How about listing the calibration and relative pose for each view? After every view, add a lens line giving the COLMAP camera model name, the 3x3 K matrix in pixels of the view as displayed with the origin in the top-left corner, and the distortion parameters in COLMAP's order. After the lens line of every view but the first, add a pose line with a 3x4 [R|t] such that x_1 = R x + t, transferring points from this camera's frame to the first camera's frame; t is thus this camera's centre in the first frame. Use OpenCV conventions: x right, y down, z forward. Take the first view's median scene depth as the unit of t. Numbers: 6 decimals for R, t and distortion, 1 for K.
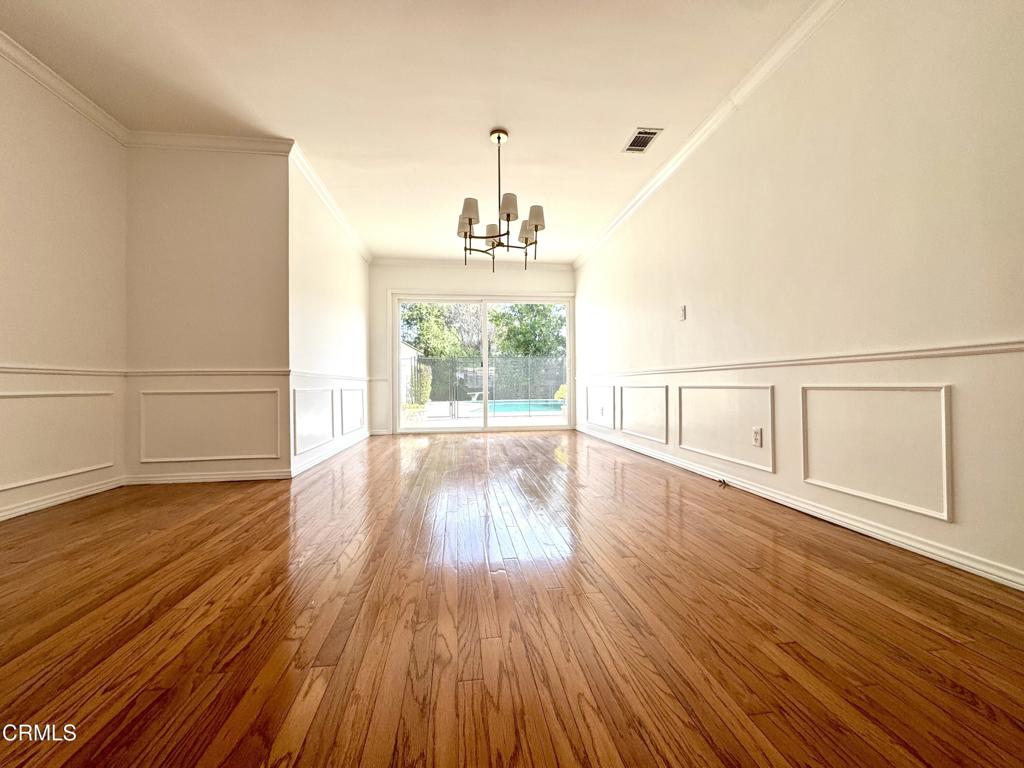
lens RADIAL K [[409.3, 0, 509.1], [0, 409.3, 378.3], [0, 0, 1]] dist [-0.001844, -0.000616]
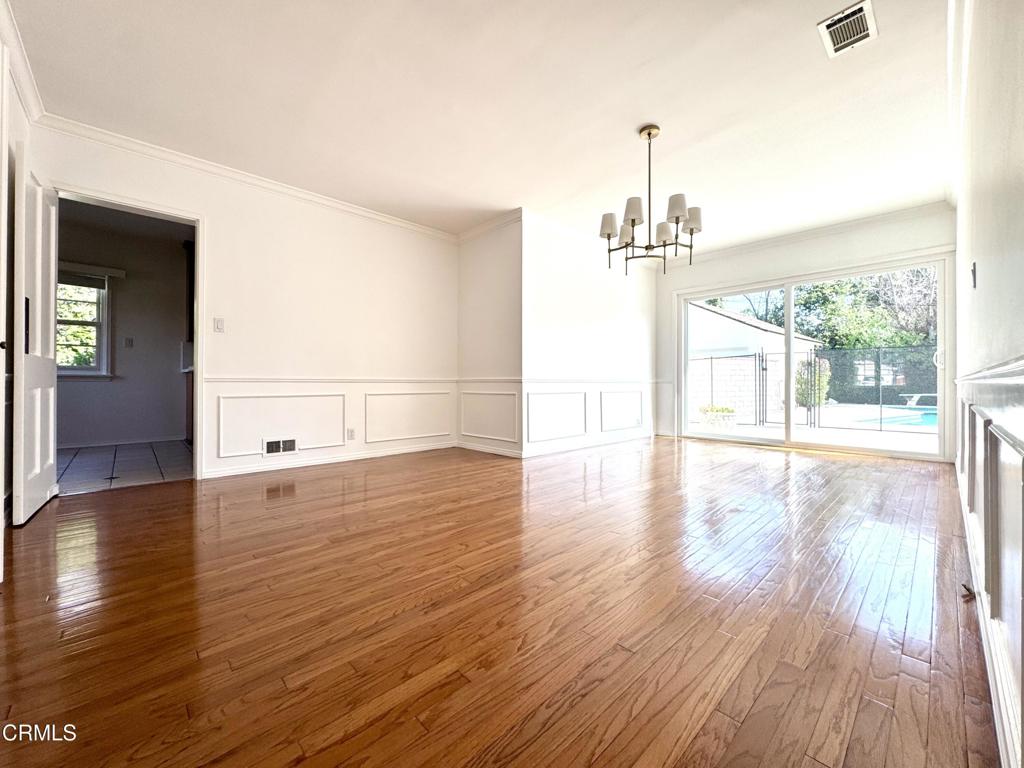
lens RADIAL K [[409.3, 0, 513.2], [0, 409.3, 380.9], [0, 0, 1]] dist [-0.001844, -0.000616]
pose [[0.590227, 0.006718, -0.807209, 0.556955], [0.009265, 0.999843, 0.015096, -0.035416], [0.807184, -0.016389, 0.590072, 0.180986]]
